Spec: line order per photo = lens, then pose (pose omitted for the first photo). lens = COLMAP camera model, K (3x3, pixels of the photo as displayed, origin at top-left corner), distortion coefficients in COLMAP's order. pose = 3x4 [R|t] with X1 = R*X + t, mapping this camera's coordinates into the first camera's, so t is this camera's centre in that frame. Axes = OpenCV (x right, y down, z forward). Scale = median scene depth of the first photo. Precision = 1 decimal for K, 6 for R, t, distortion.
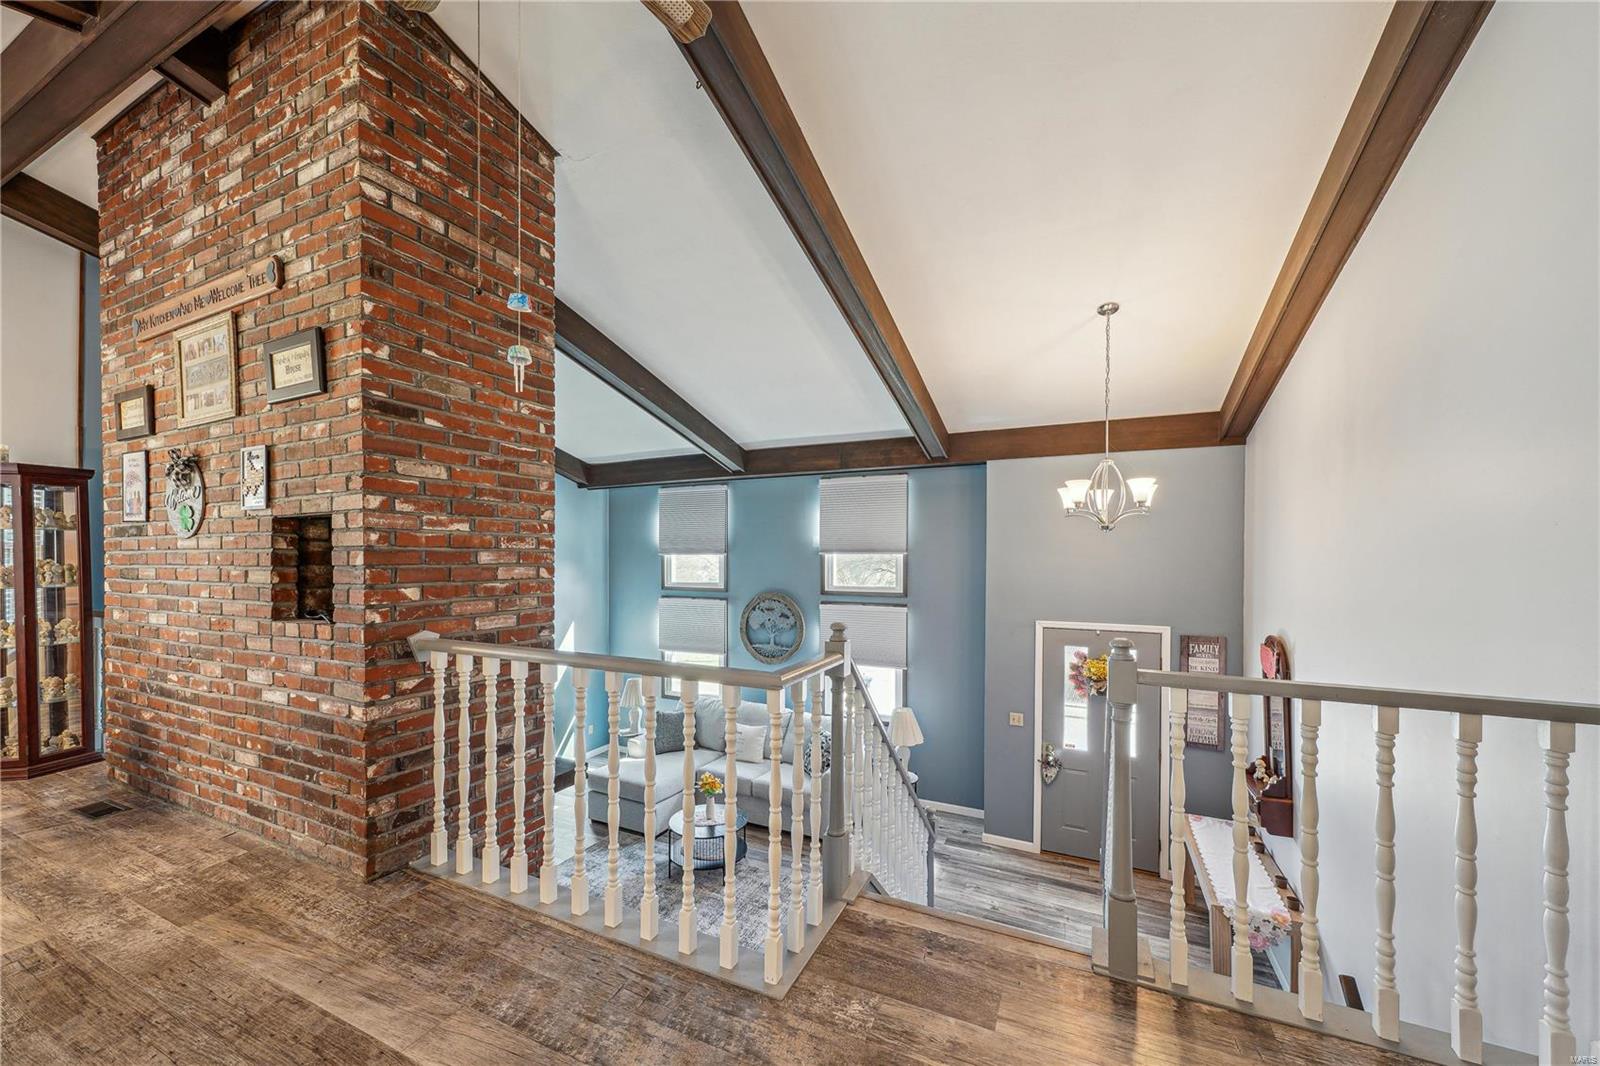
lens RADIAL K [[605.3, 0, 794.1], [0, 605.3, 550.4], [0, 0, 1]] dist [0.000534, 0.000017]
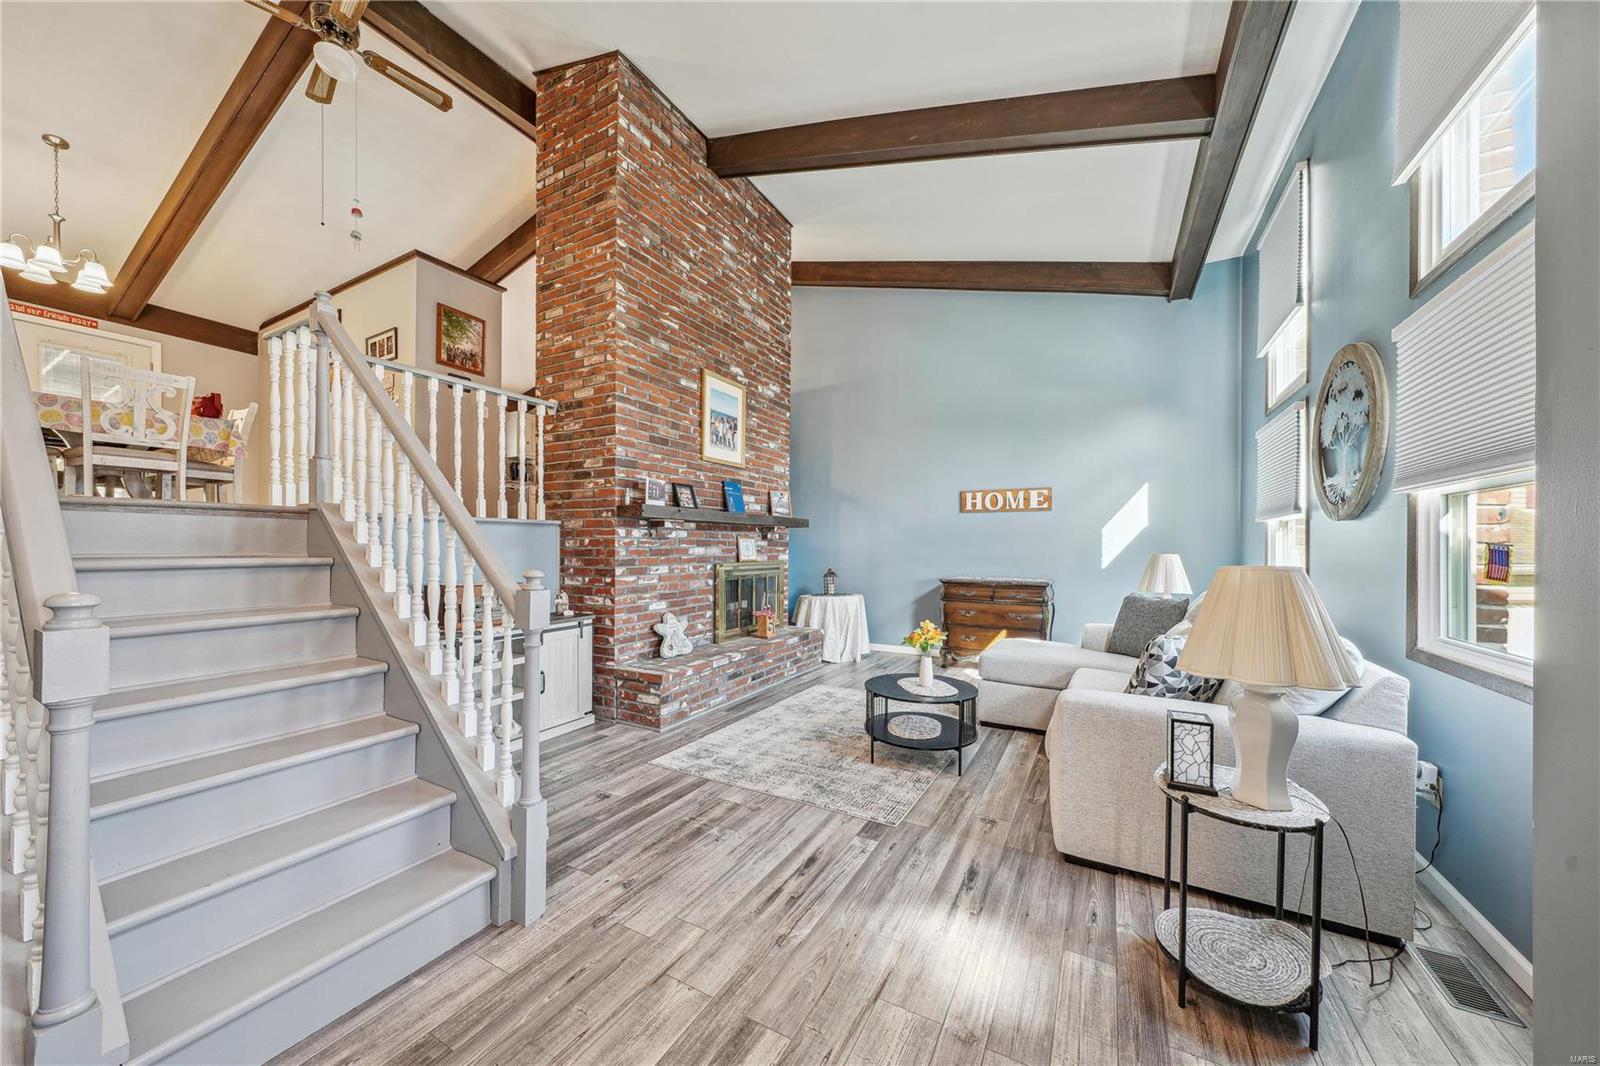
lens RADIAL K [[561.1, 0, 793.7], [0, 561.1, 542.4], [0, 0, 1]] dist [-0.000481, -0.000015]
pose [[-0.063807, -0.001895, -0.997960, 0.889208], [0.004142, 0.999989, -0.002163, 0.485392], [0.997954, -0.004272, -0.063798, 1.545519]]
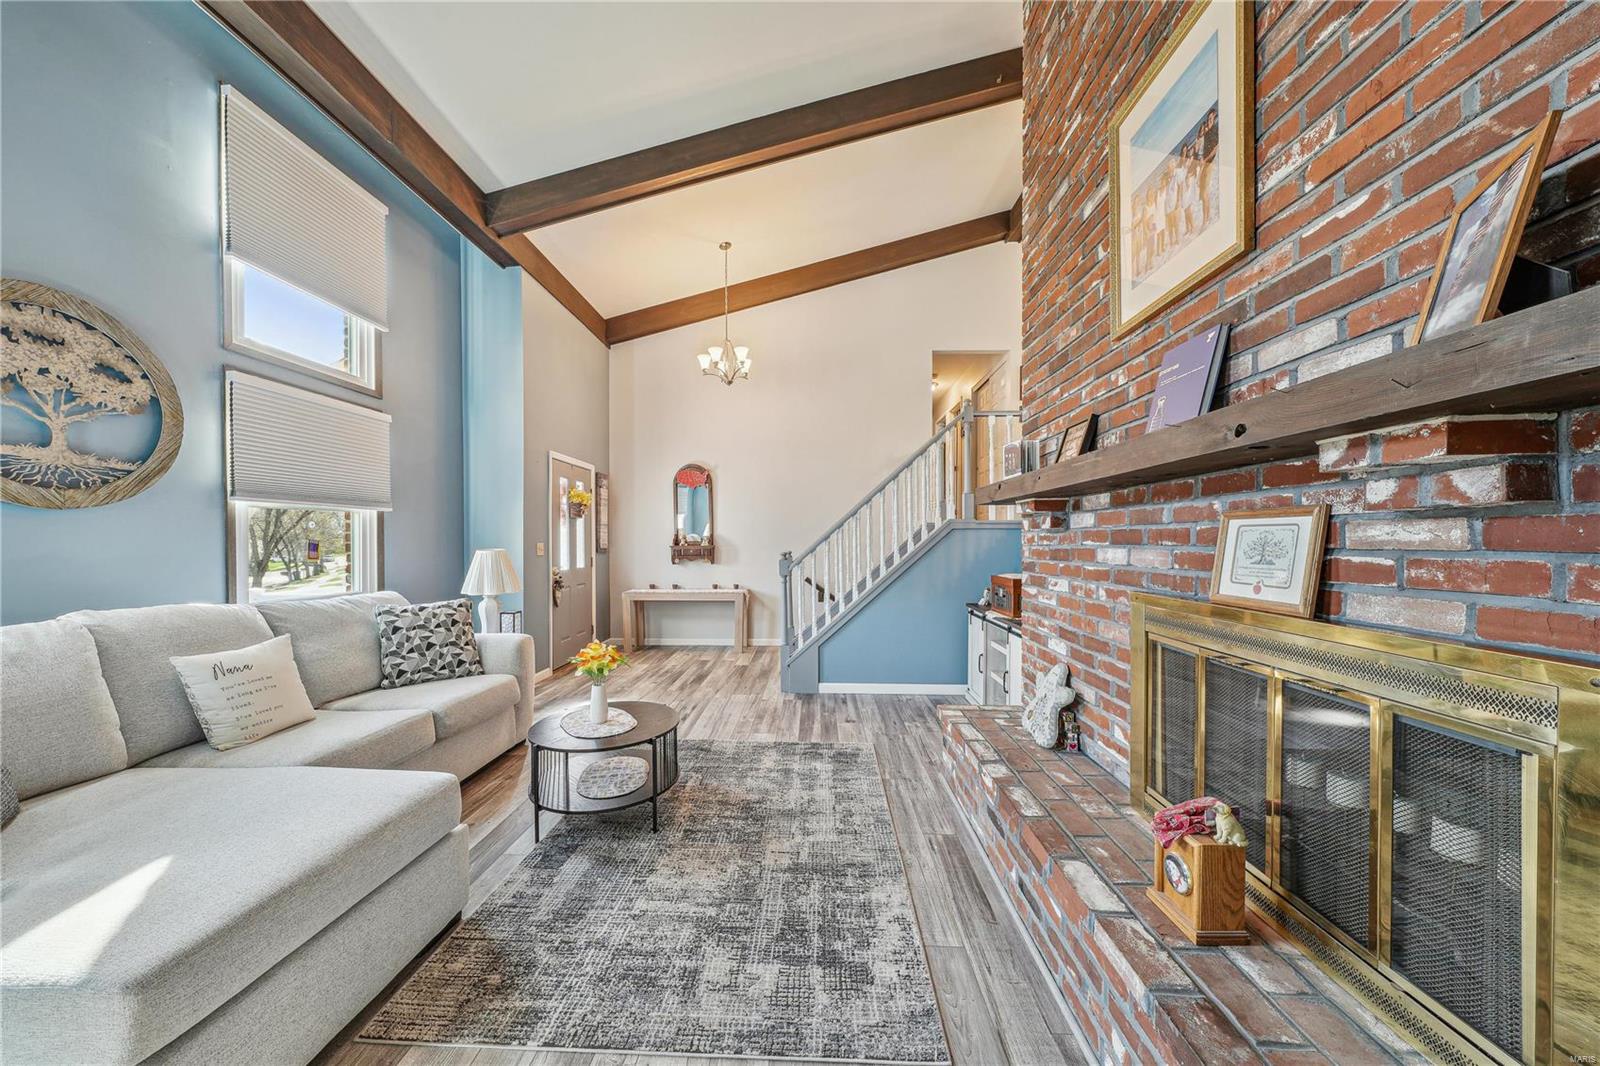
lens RADIAL K [[561.1, 0, 797.8], [0, 561.1, 543.3], [0, 0, 1]] dist [-0.000481, -0.000015]
pose [[-0.399779, -0.001016, 0.916611, -1.143089], [-0.004605, 0.999989, -0.000900, 0.492053], [-0.916600, -0.004581, -0.399779, 1.800443]]
